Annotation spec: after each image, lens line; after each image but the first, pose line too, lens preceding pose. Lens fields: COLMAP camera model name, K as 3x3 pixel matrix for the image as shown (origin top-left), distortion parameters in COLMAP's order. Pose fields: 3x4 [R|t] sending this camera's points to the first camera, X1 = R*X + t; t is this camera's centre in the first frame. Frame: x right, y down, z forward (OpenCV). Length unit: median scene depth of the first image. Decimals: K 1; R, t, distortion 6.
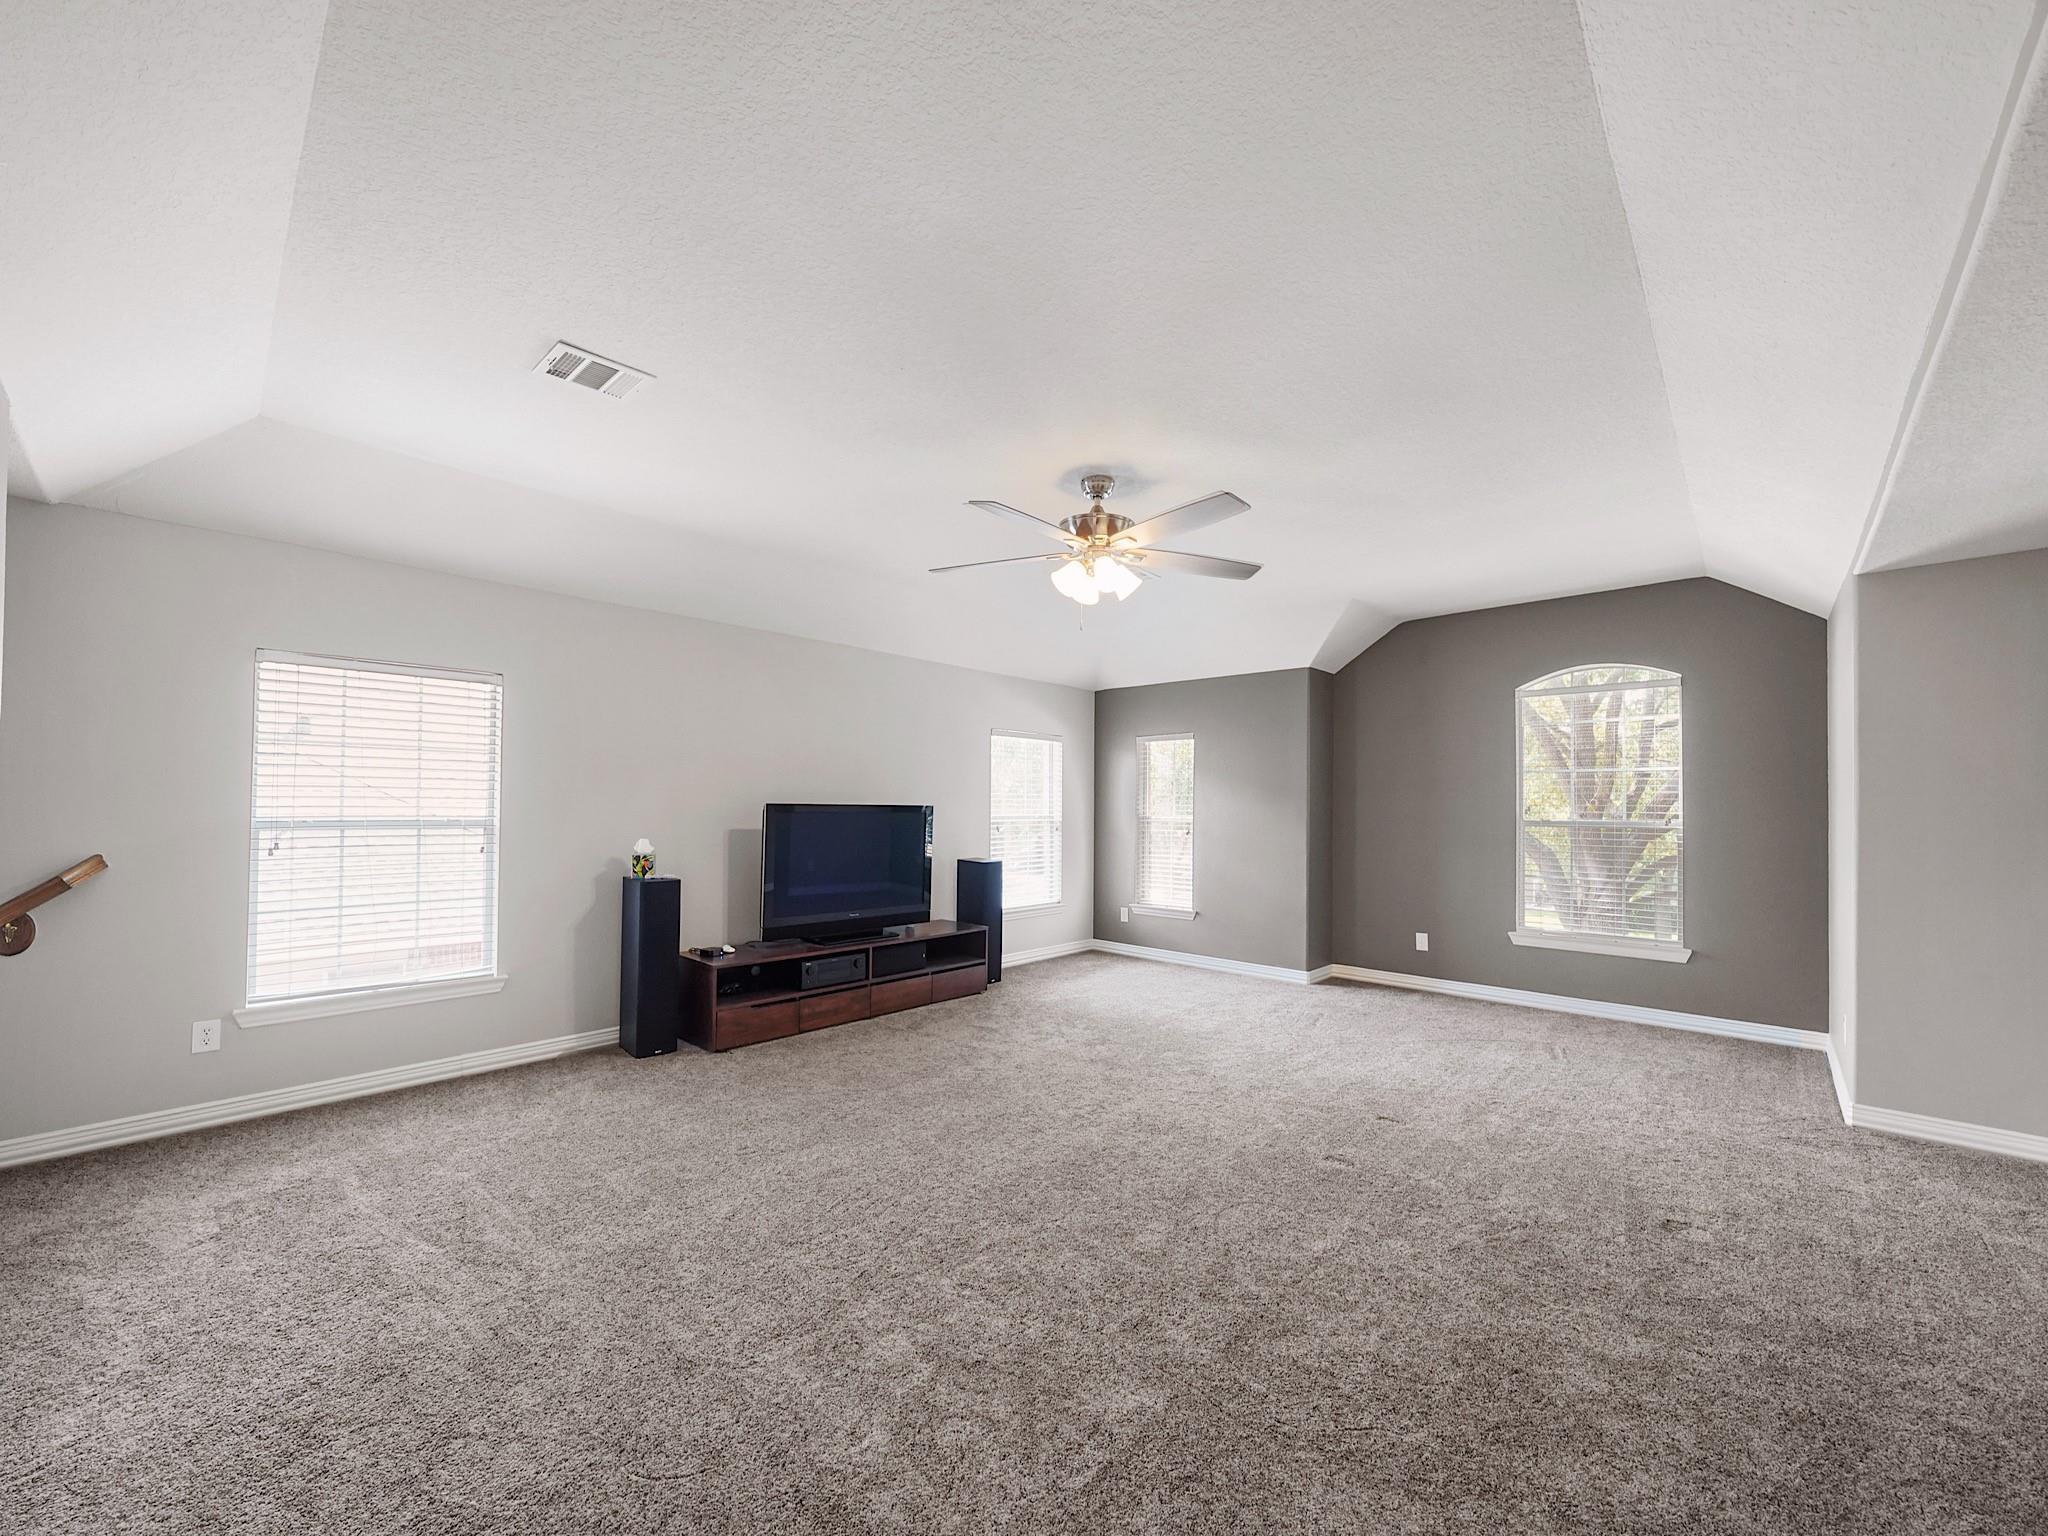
lens RADIAL K [[808.3, 0, 1027.7], [0, 808.3, 802.5], [0, 0, 1]] dist [-0.001109, -0.000503]
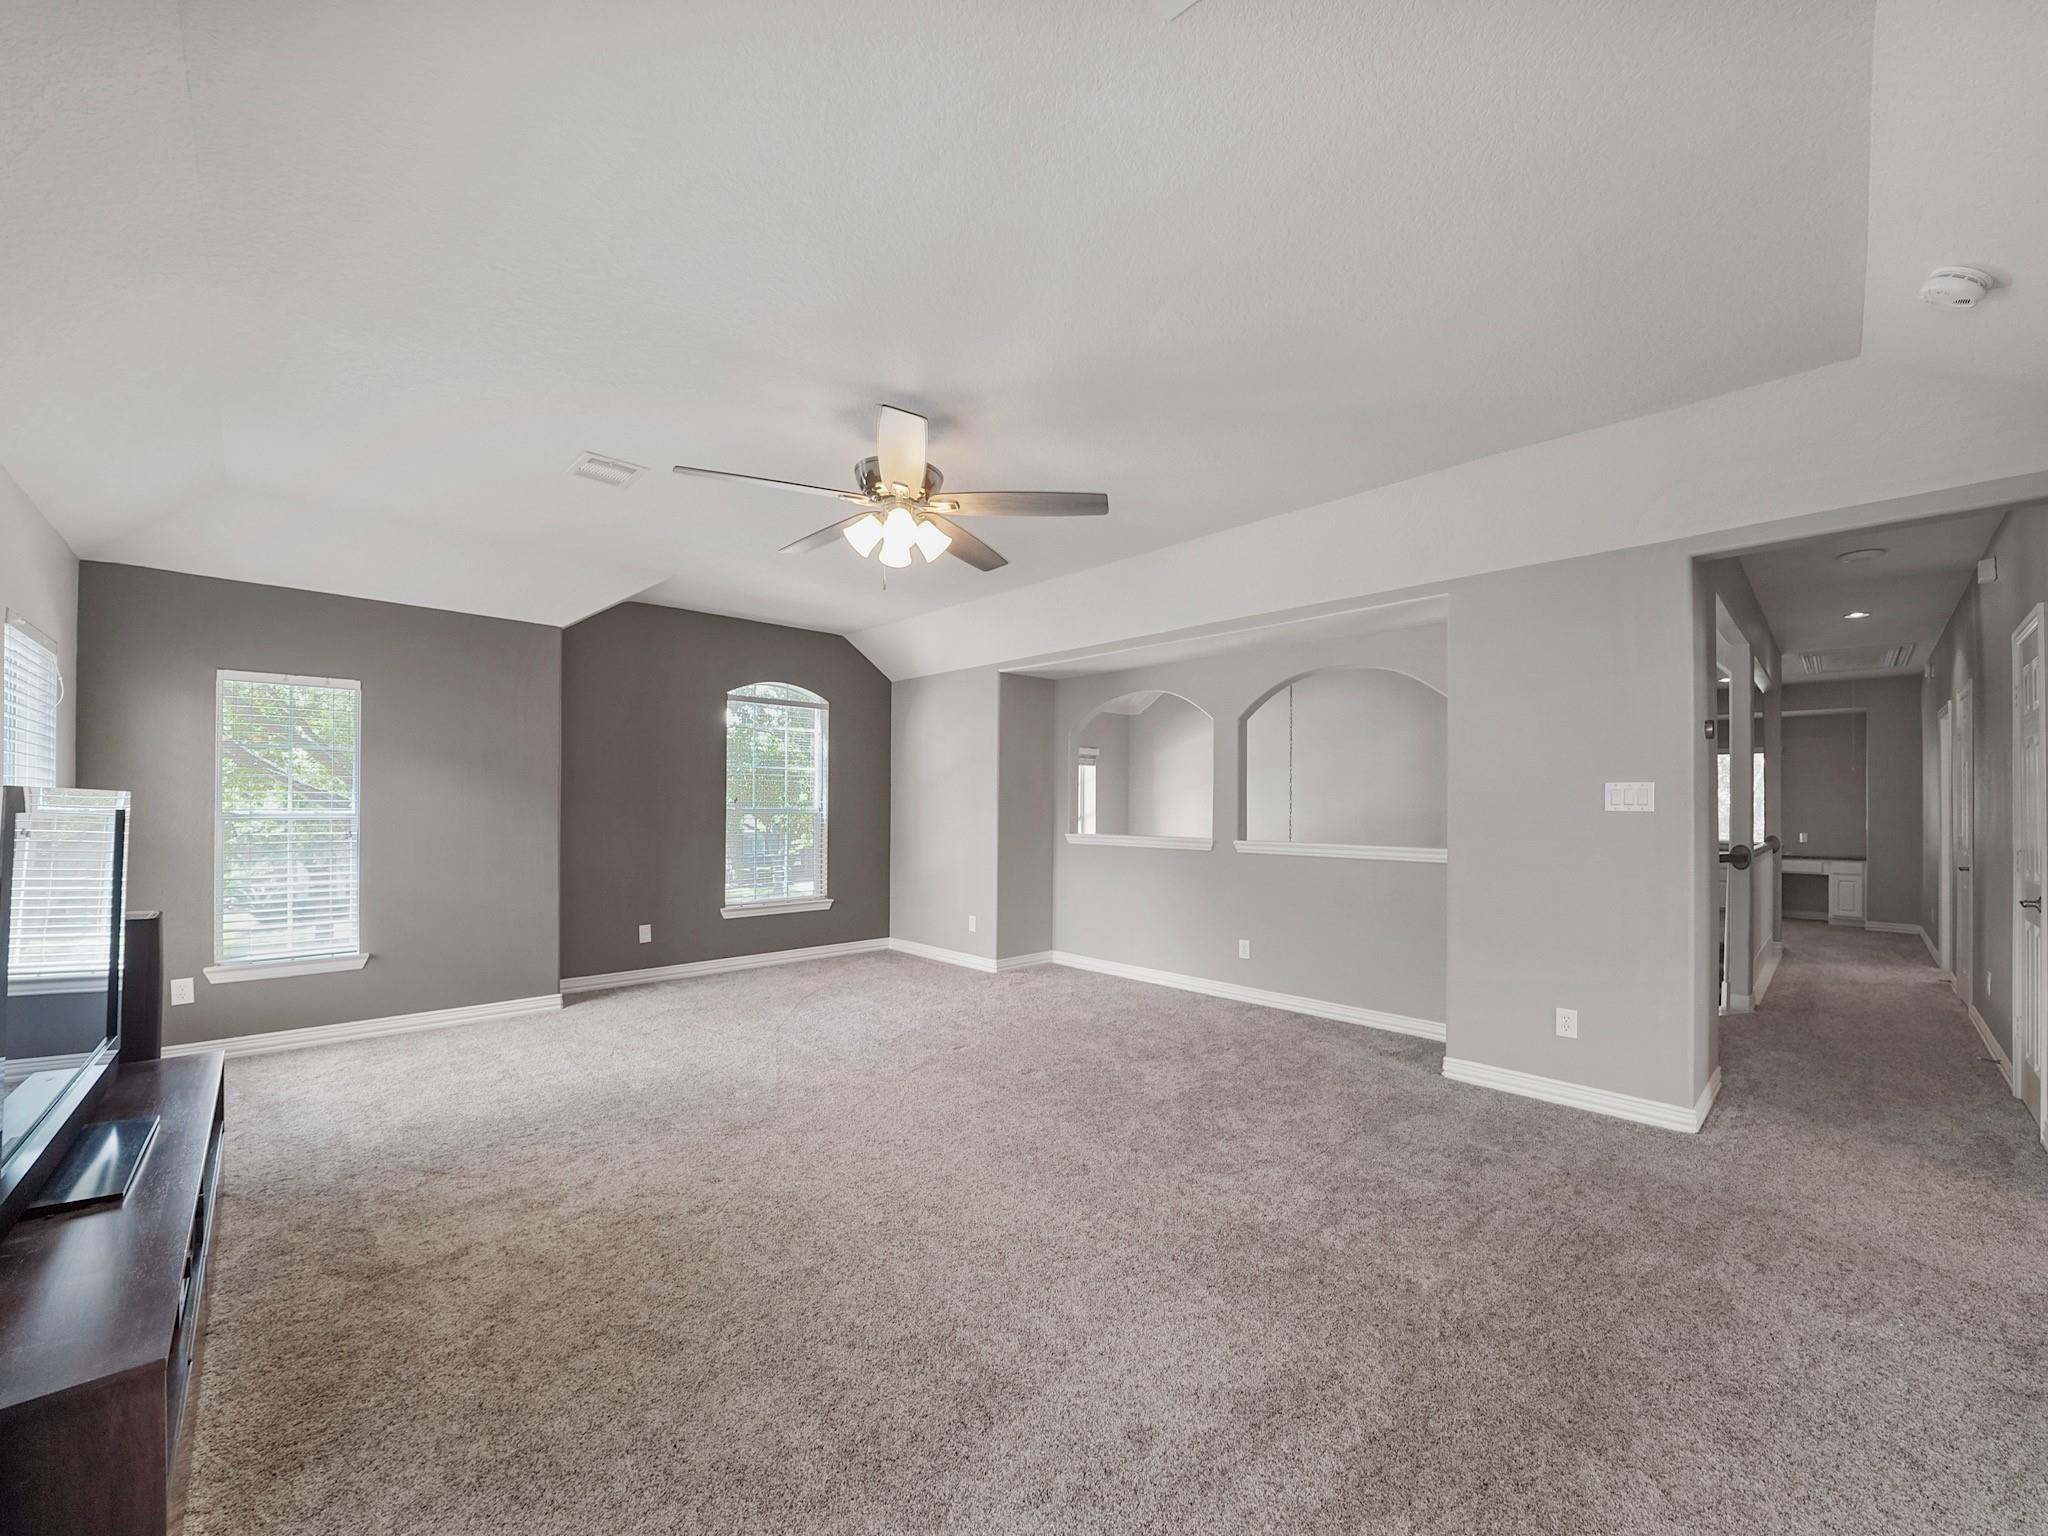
lens RADIAL K [[808.3, 0, 1027.7], [0, 808.3, 802.5], [0, 0, 1]] dist [-0.001109, -0.000503]
pose [[0.048830, -0.003125, 0.998802, -0.546548], [-0.010928, 0.999934, 0.003662, 0.005777], [-0.998747, -0.011094, 0.048792, 0.577717]]
